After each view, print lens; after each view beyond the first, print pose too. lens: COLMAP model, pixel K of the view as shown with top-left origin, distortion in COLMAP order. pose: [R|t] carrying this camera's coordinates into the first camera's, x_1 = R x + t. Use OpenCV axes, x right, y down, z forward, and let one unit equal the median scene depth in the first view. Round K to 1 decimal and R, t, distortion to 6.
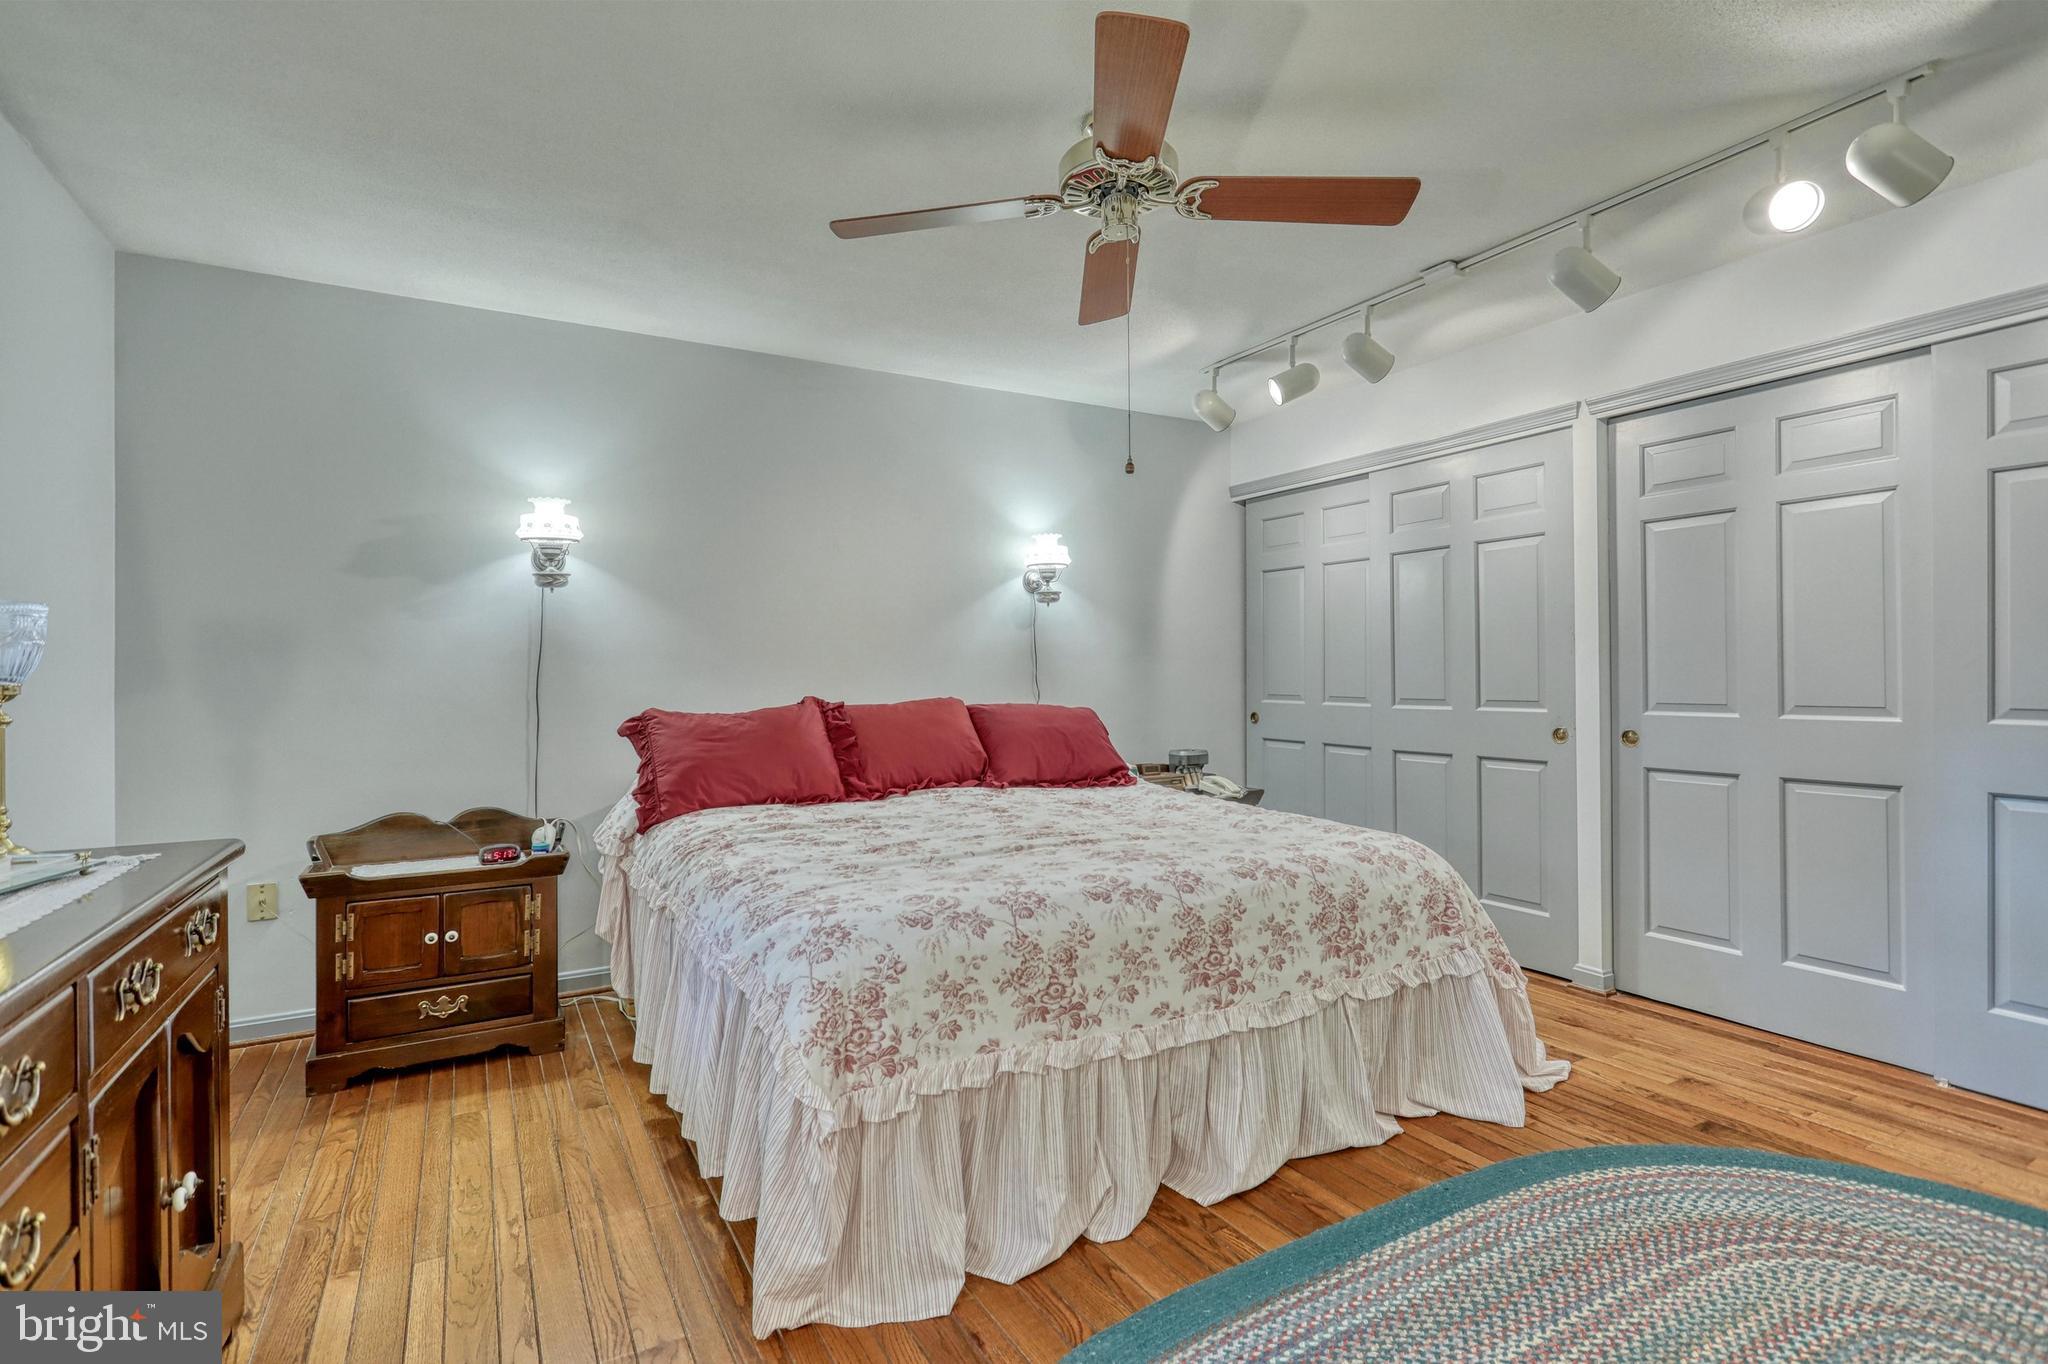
lens RADIAL K [[972.1, 0, 1024.1], [0, 972.1, 671.7], [0, 0, 1]] dist [-0.008298, 0.003003]
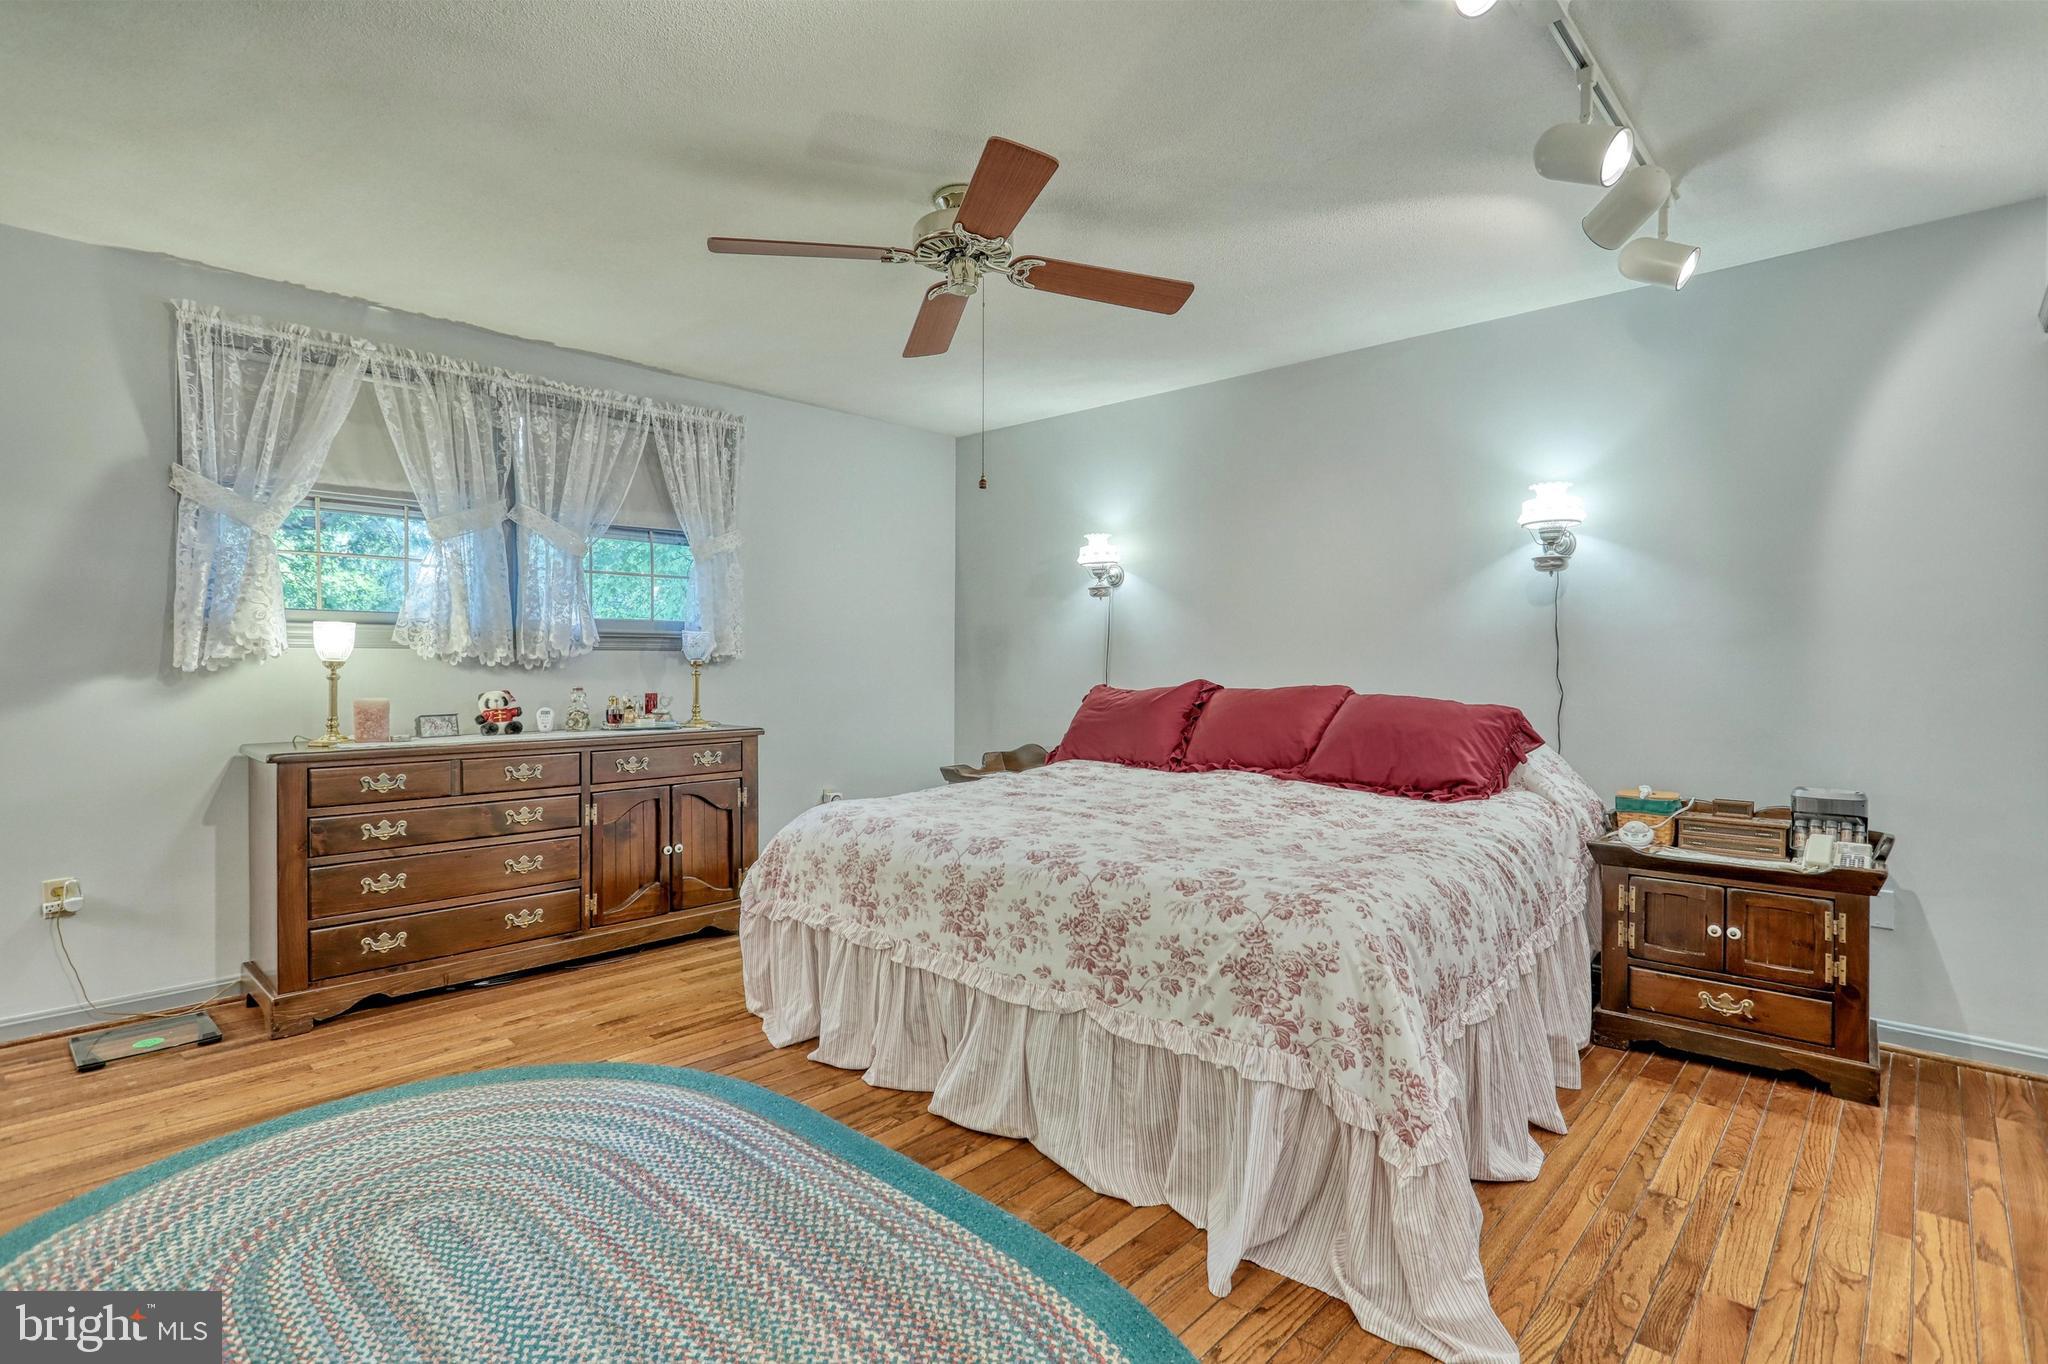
lens RADIAL K [[972.1, 0, 1024.7], [0, 972.1, 679.9], [0, 0, 1]] dist [-0.008298, 0.003003]
pose [[0.299716, 0.028017, -0.953617, 1.078821], [-0.002053, 0.999585, 0.028722, -0.007817], [0.954026, -0.006651, 0.299649, 0.612270]]
